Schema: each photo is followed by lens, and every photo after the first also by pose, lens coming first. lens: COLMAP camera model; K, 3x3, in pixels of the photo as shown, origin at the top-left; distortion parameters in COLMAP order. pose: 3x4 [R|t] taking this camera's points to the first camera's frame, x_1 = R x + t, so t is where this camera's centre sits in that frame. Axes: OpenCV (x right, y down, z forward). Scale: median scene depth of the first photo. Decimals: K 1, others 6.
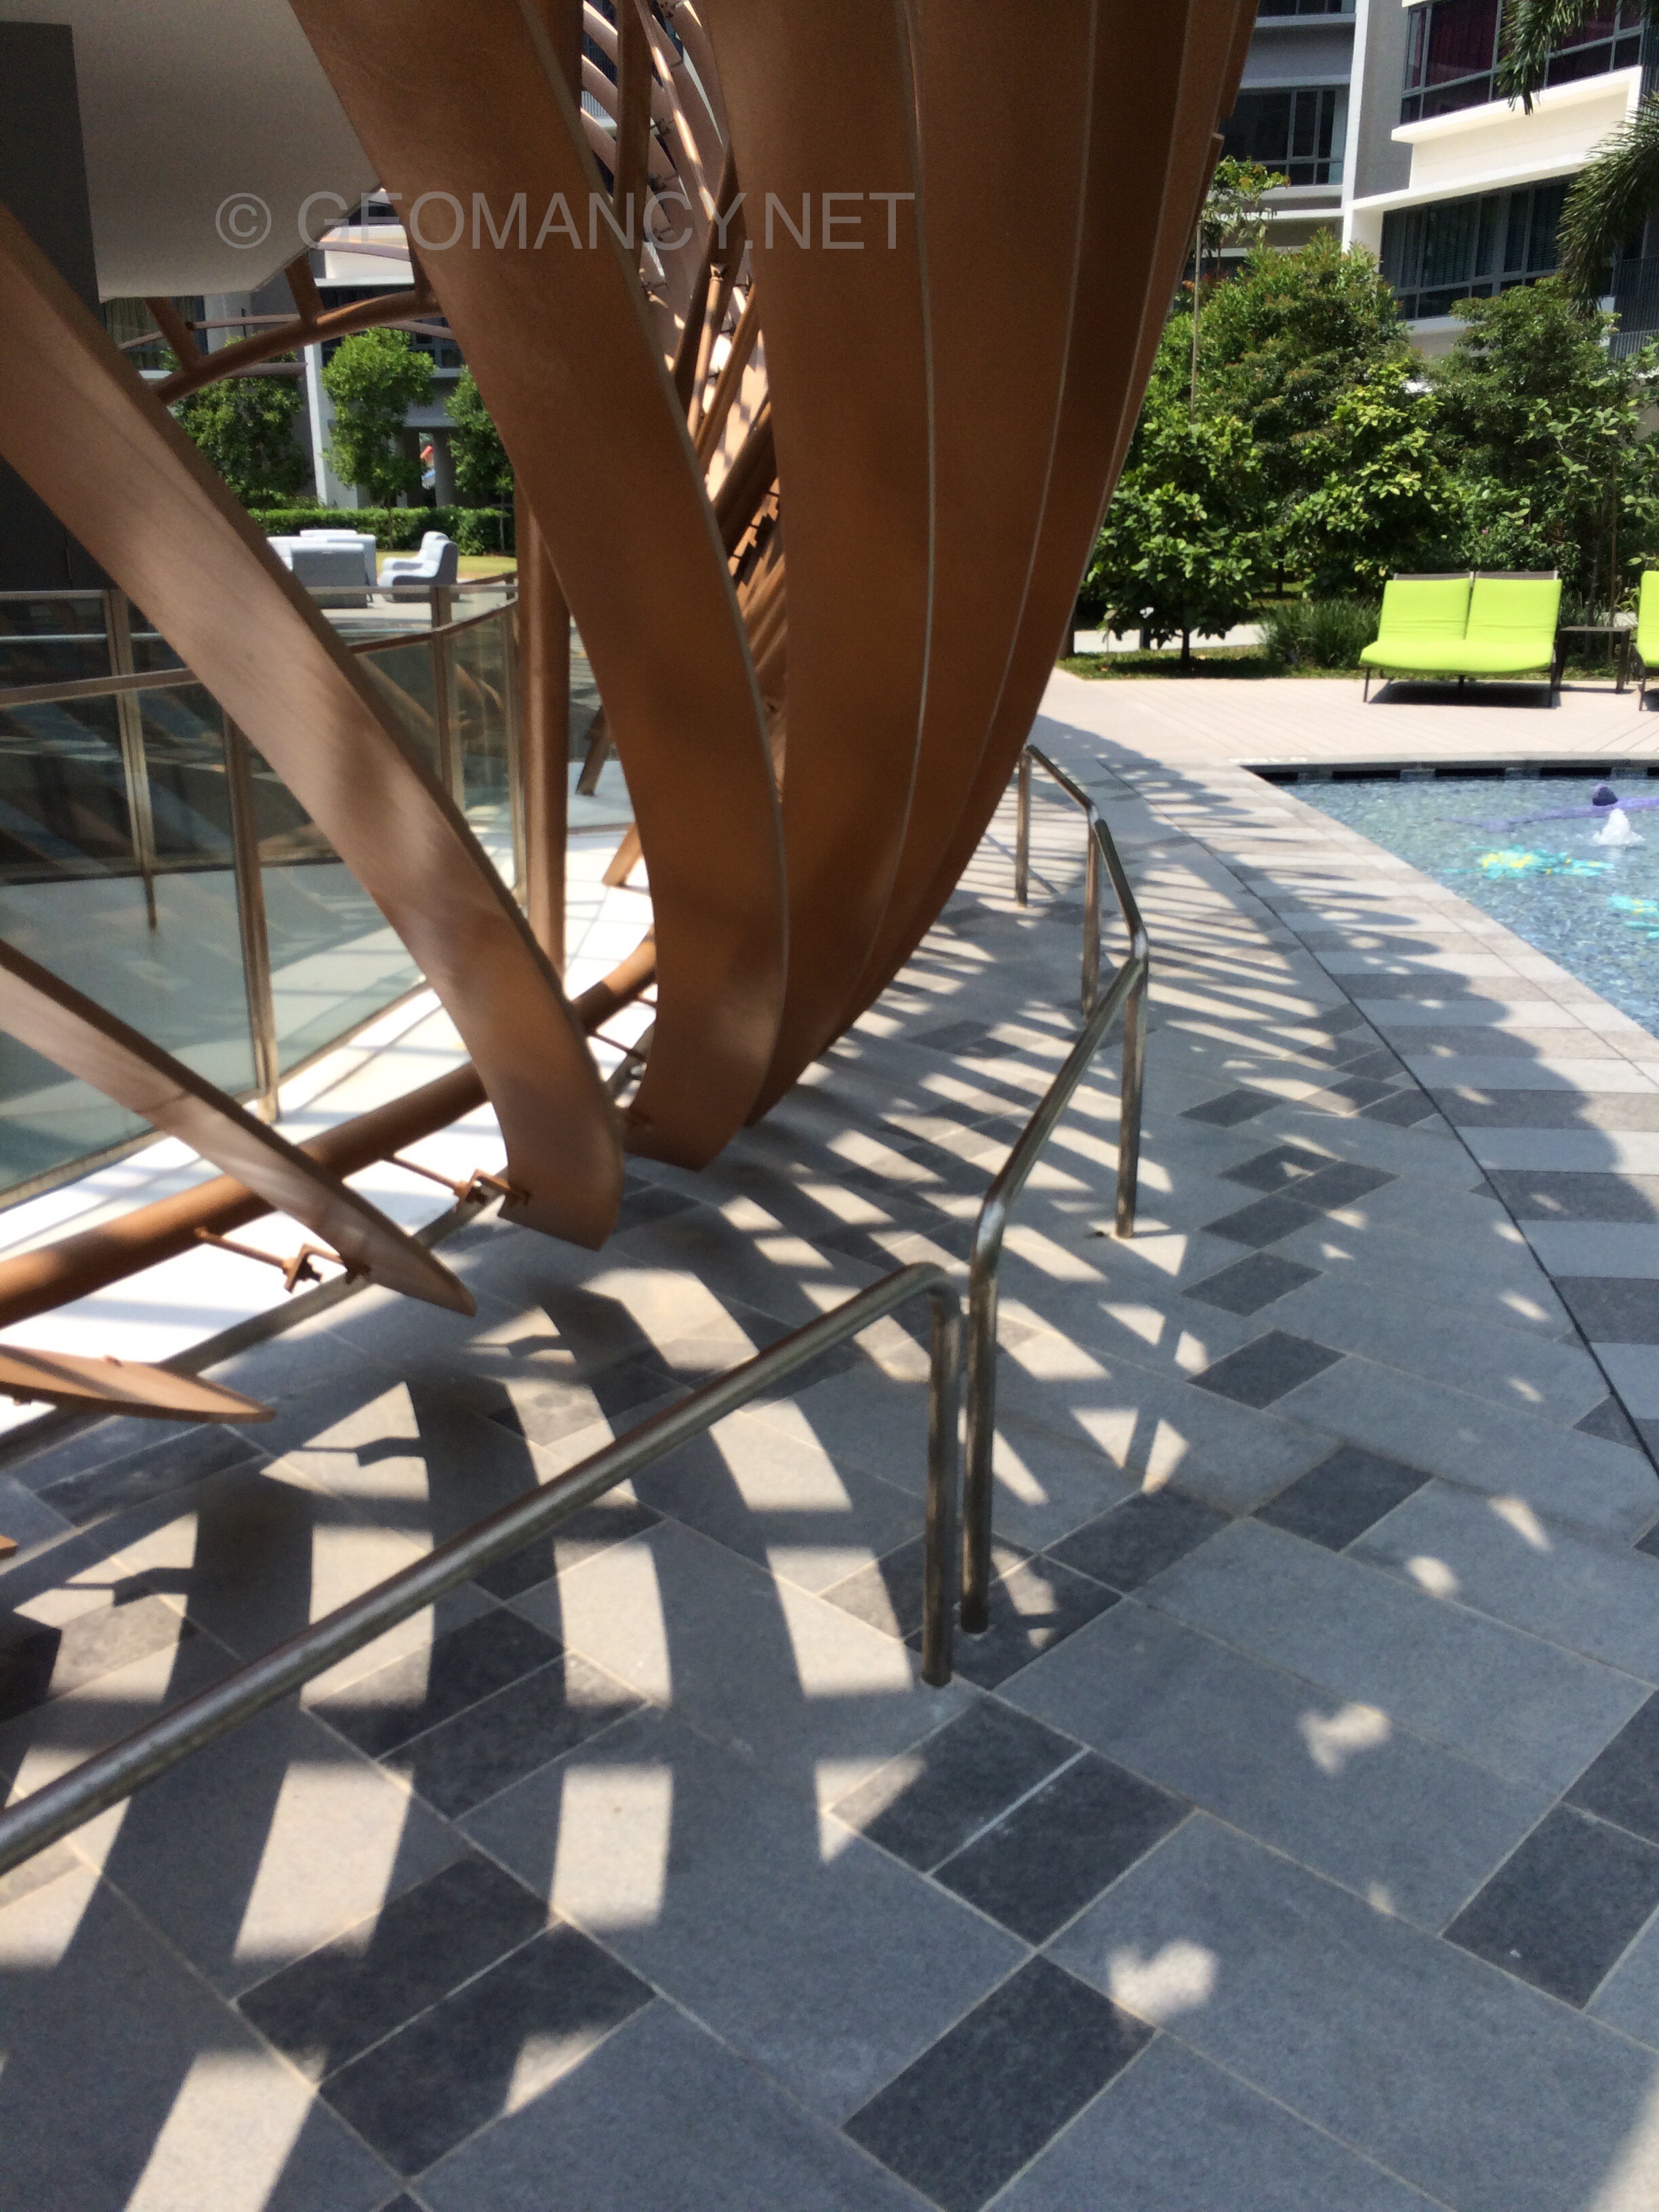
lens RADIAL K [[1859.4, 0, 829.5], [0, 1859.4, 1106.0], [0, 0, 1]] dist [0.012636, -0.003056]
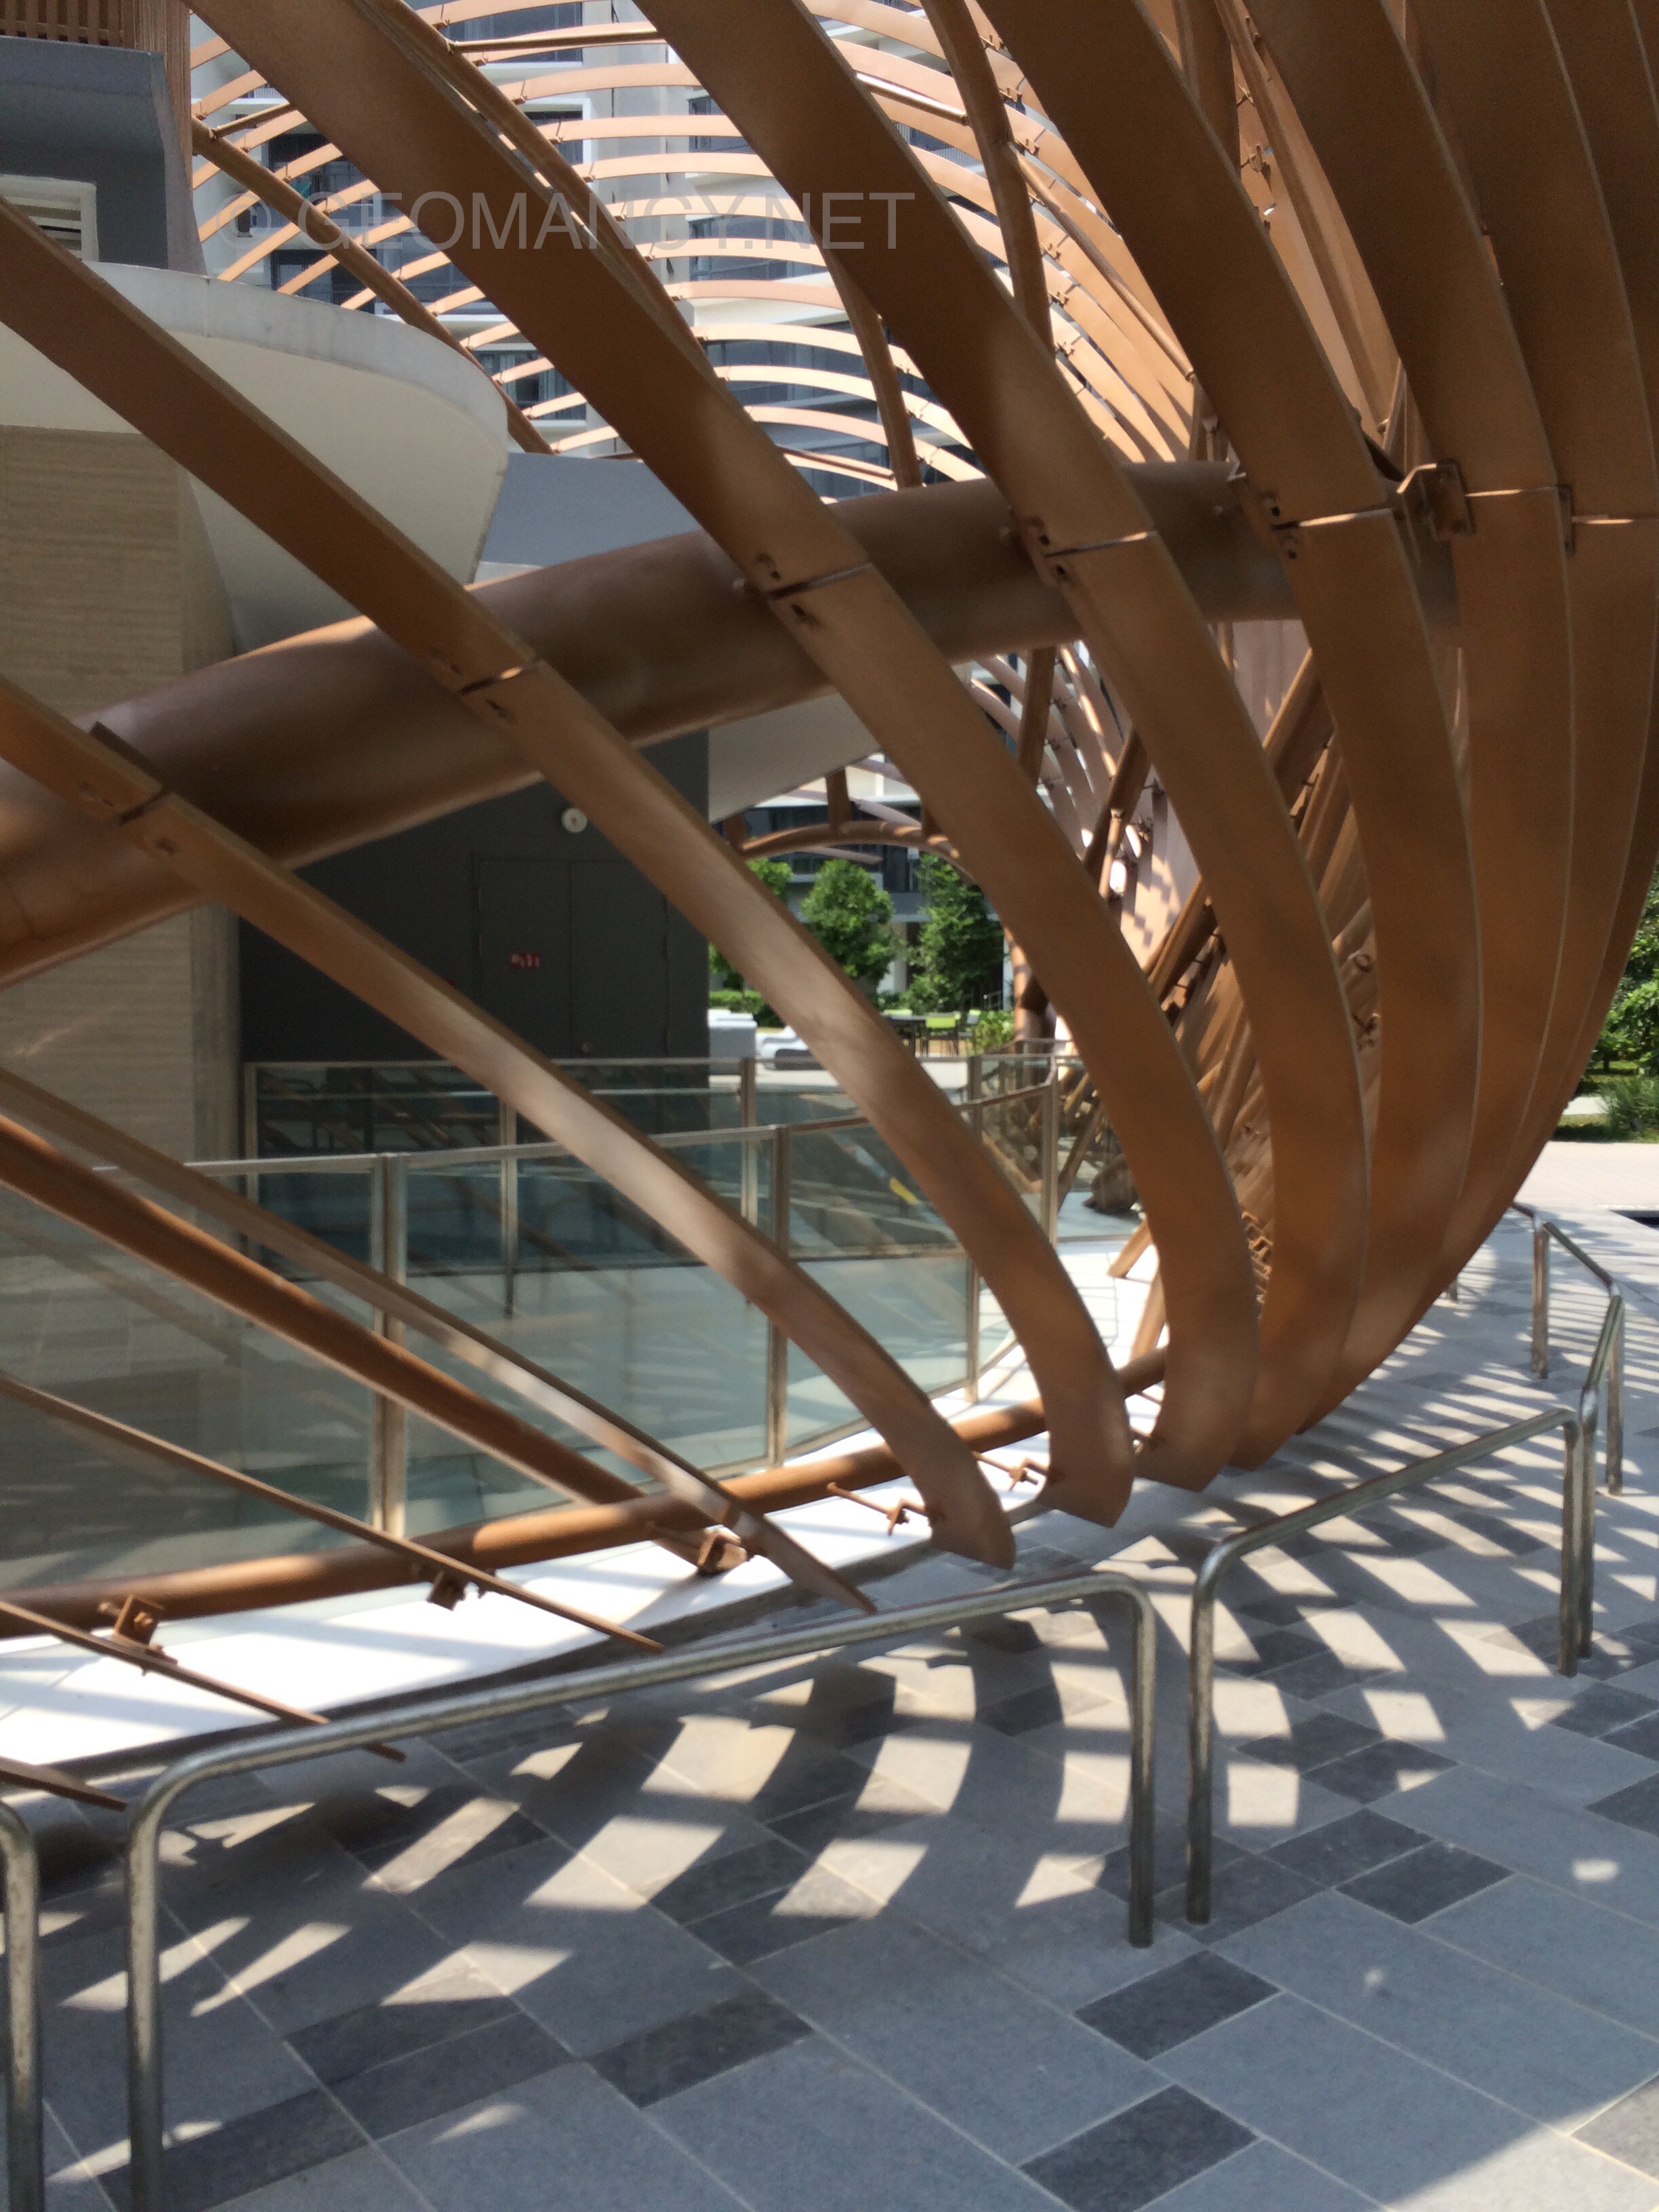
lens RADIAL K [[1821.9, 0, 822.4], [0, 1821.9, 1042.3], [0, 0, 1]] dist [0.059751, -0.003447]
pose [[0.986388, 0.005181, -0.164354, -0.150089], [-0.050728, 0.960340, -0.274179, 0.112007], [0.156416, 0.278784, 0.947530, -0.385272]]
